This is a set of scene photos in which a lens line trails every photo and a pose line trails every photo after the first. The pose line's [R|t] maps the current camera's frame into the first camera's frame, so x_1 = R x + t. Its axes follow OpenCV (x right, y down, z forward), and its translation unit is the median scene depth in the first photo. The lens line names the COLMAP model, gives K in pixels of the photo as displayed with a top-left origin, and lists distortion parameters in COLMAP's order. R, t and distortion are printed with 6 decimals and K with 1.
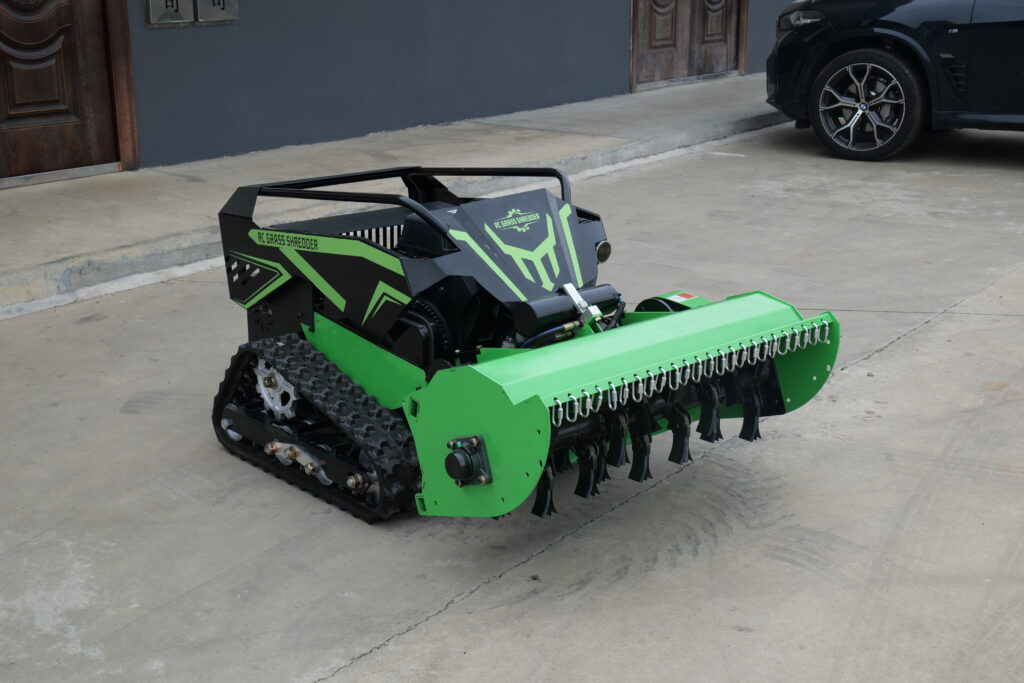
lens RADIAL K [[1341.4, 0, 506.4], [0, 1341.4, 343.0], [0, 0, 1]] dist [0.006766, 0.000000]
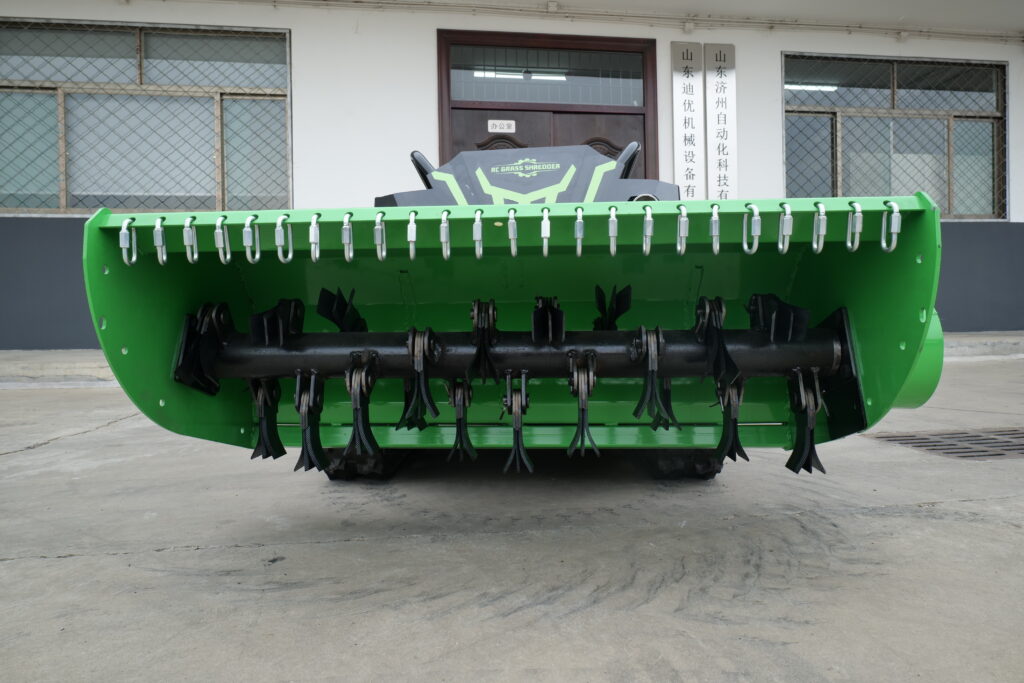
lens RADIAL K [[603.0, 0, 512.8], [0, 603.0, 339.3], [0, 0, 1]] dist [-0.018459, 0.000432]
pose [[0.701329, 0.007466, -0.712799, 0.277995], [-0.184924, 0.967617, -0.171813, 0.084671], [0.688434, 0.252311, 0.679999, 0.738271]]
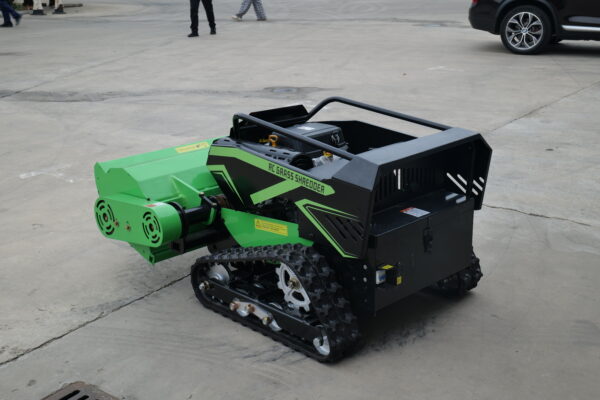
lens RADIAL K [[786.0, 0, 298.8], [0, 786.0, 200.7], [0, 0, 1]] dist [0.006766, 0.000000]
pose [[-0.999691, 0.019795, -0.015021, -0.010834], [0.008093, 0.830890, 0.556377, -0.539969], [0.023494, 0.556084, -0.830794, 1.826798]]
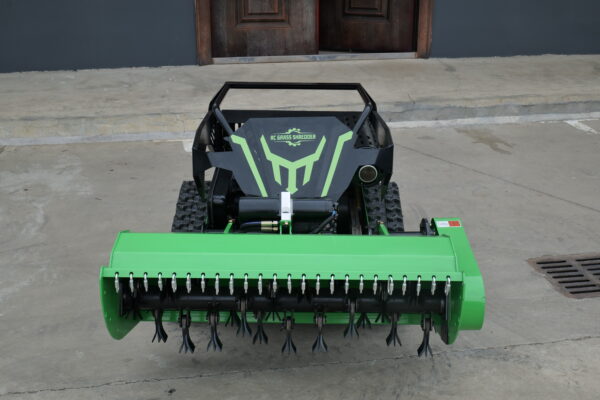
lens RADIAL K [[786.0, 0, 300.8], [0, 786.0, 201.1], [0, 0, 1]] dist [0.006766, 0.000000]
pose [[0.730461, 0.239794, -0.639473, 0.520075], [-0.193883, 0.970620, 0.142500, -0.139627], [0.654856, 0.019892, 0.755492, 0.403767]]
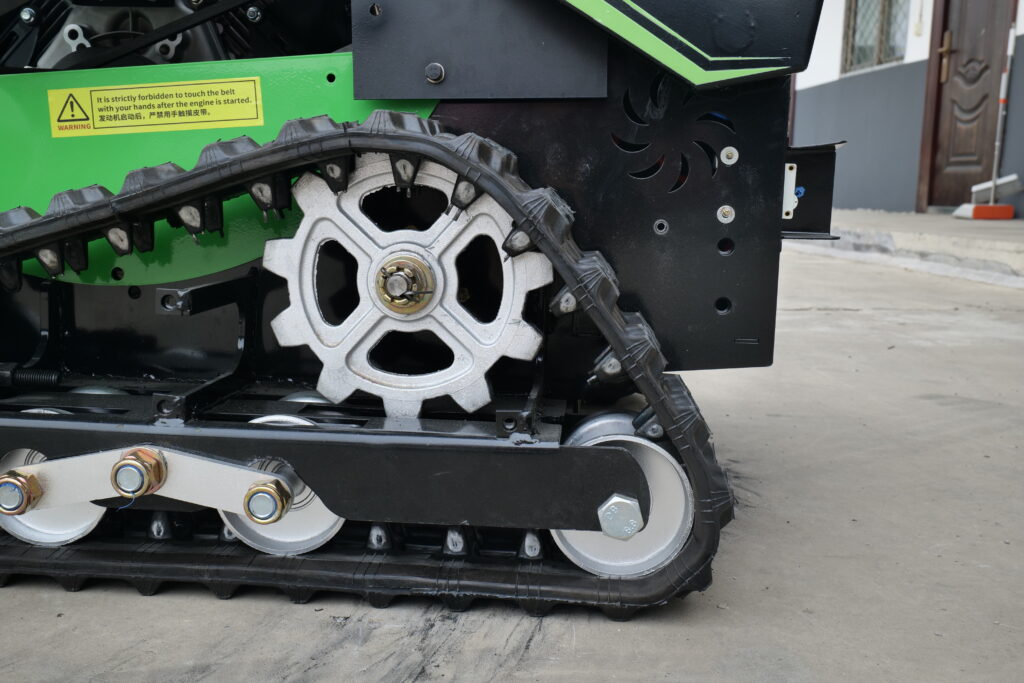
lens RADIAL K [[1026.2, 0, 513.9], [0, 1026.2, 339.0], [0, 0, 1]] dist [0.002490, 0.000000]
pose [[-0.742611, 0.077295, -0.665248, 0.113929], [-0.212727, 0.914653, 0.343740, -0.080966], [0.635040, 0.396781, -0.662788, 1.358429]]
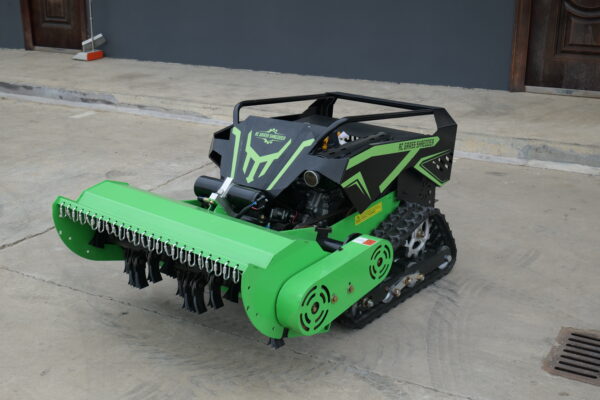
lens RADIAL K [[786.0, 0, 294.6], [0, 786.0, 198.4], [0, 0, 1]] dist [0.006766, 0.000000]
pose [[0.124010, 0.310738, -0.942371, 0.856495], [-0.274002, 0.923500, 0.268458, -0.267280], [0.953700, 0.224921, 0.199666, 0.845582]]
